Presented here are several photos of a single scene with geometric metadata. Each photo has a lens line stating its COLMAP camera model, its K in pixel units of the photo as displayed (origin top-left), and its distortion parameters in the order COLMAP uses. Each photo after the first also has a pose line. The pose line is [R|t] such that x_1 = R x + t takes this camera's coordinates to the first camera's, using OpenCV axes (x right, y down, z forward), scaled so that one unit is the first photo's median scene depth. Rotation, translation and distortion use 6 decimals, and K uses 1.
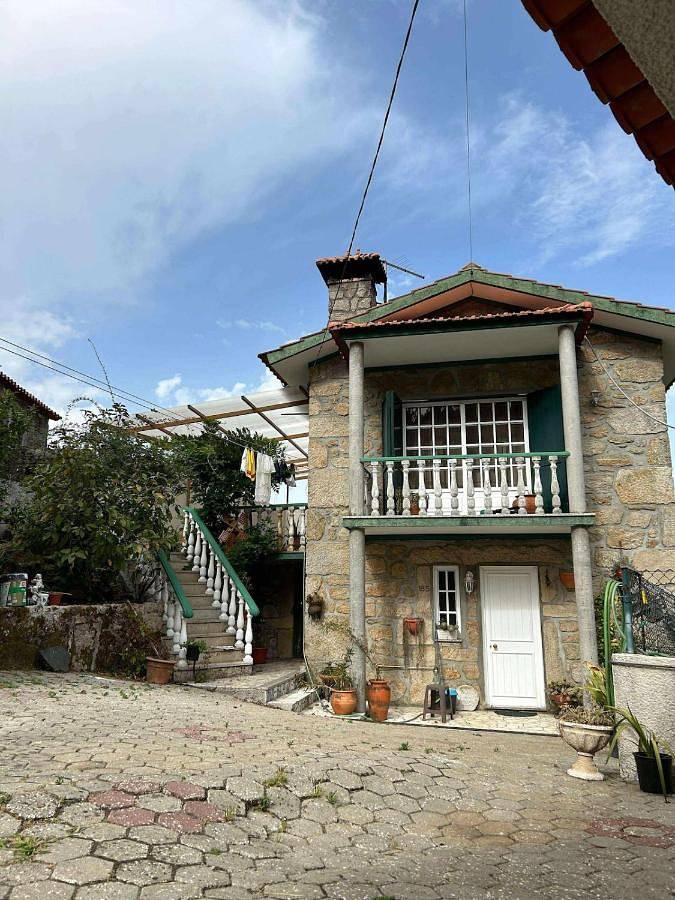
lens RADIAL K [[675.5, 0, 335.5], [0, 675.5, 448.5], [0, 0, 1]] dist [0.048501, -0.034319]
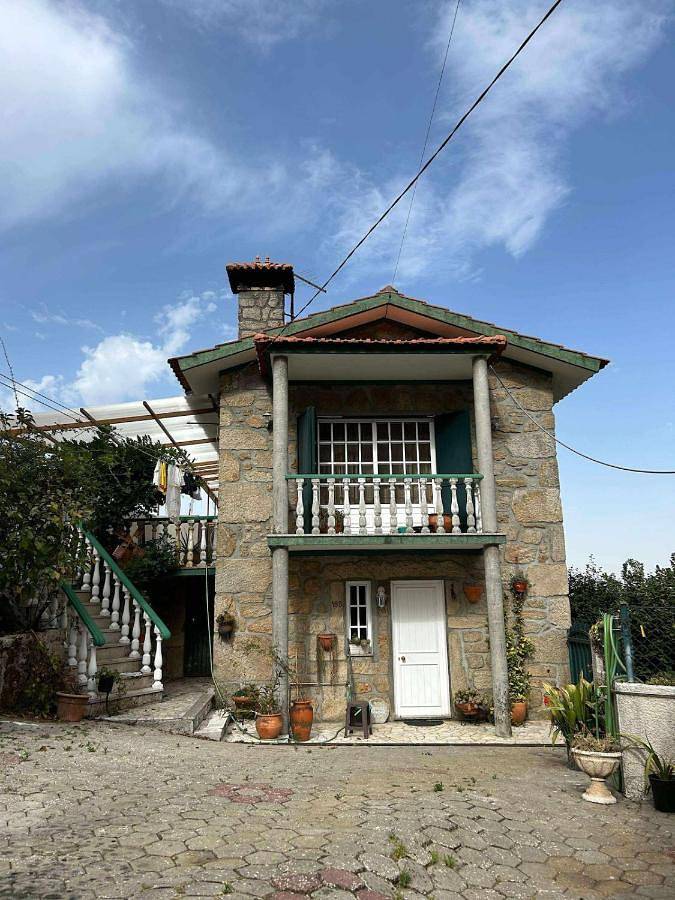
lens RADIAL K [[675.5, 0, 339.8], [0, 675.5, 449.9], [0, 0, 1]] dist [0.048501, -0.034319]
pose [[0.966473, 0.032805, 0.254663, -0.133125], [-0.034161, 0.999416, 0.000905, -0.024999], [-0.254485, -0.009574, 0.967029, 0.025850]]
